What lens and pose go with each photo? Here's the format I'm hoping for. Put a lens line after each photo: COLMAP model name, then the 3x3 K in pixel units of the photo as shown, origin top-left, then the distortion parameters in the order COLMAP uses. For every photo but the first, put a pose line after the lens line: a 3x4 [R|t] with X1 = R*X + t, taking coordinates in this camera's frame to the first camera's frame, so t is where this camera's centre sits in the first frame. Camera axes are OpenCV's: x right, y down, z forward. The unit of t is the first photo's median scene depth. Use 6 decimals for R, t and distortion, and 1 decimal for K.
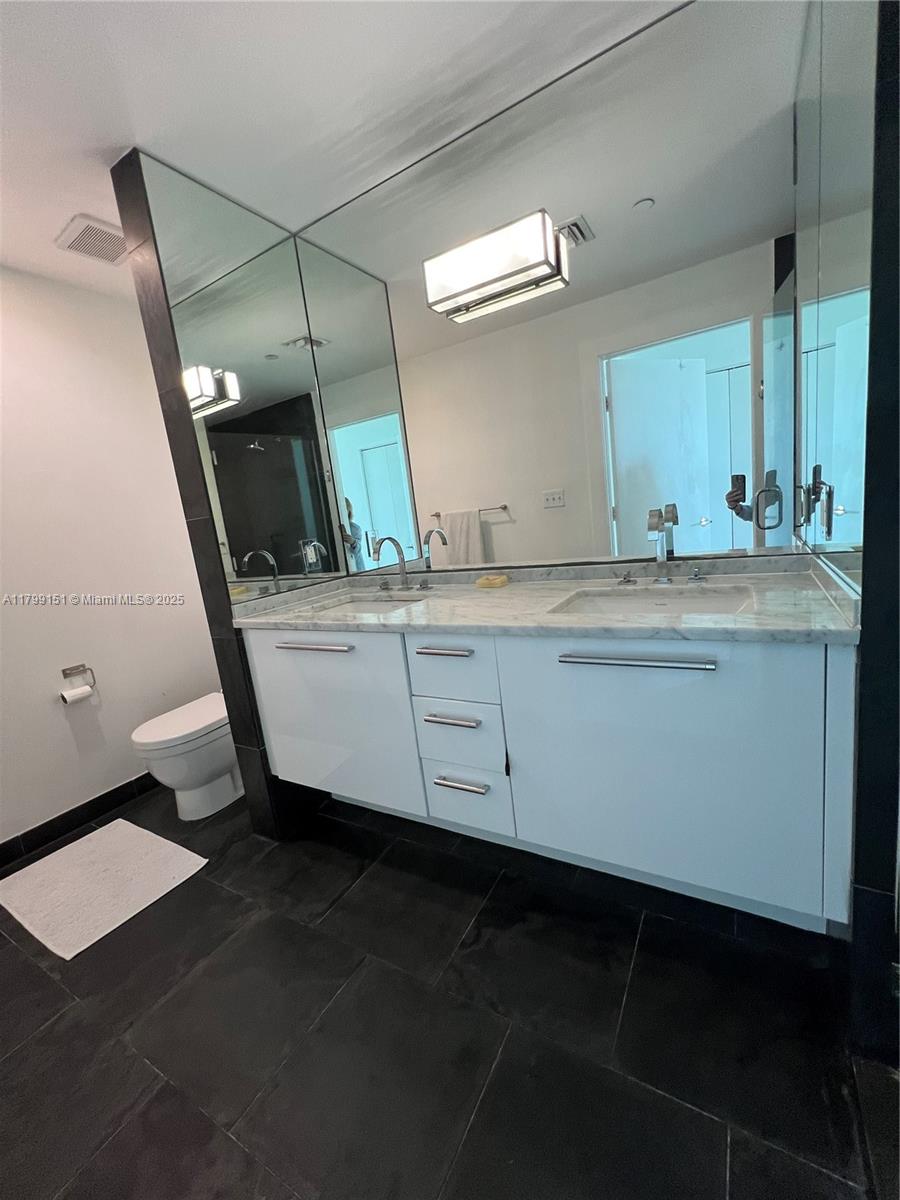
lens RADIAL K [[481.4, 0, 450.9], [0, 481.4, 601.0], [0, 0, 1]] dist [-0.003679, 0.001256]
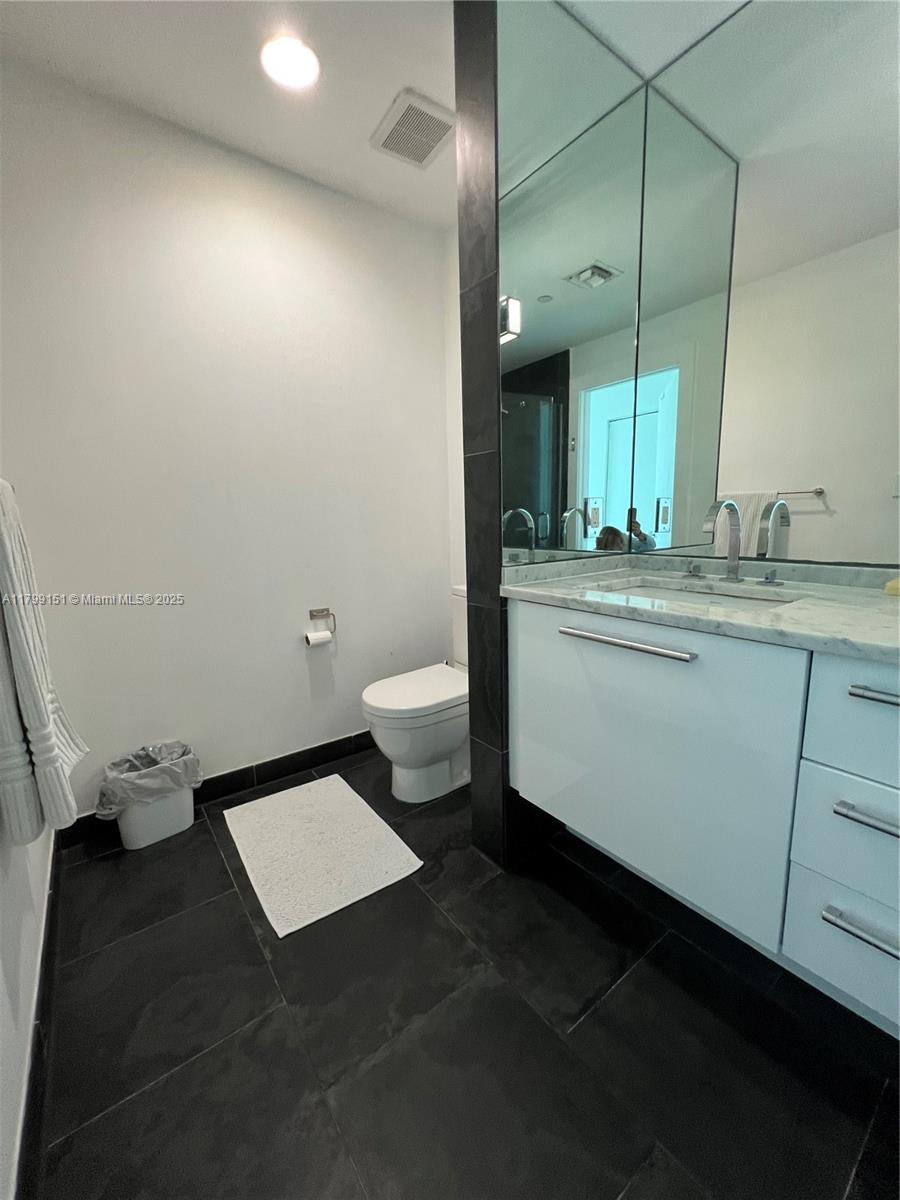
lens RADIAL K [[481.4, 0, 450.8], [0, 481.4, 603.1], [0, 0, 1]] dist [-0.003679, 0.001256]
pose [[0.916843, 0.164251, -0.363897, -0.223318], [-0.153704, 0.986415, 0.057974, 0.031831], [0.368476, 0.002779, 0.929633, 0.226176]]
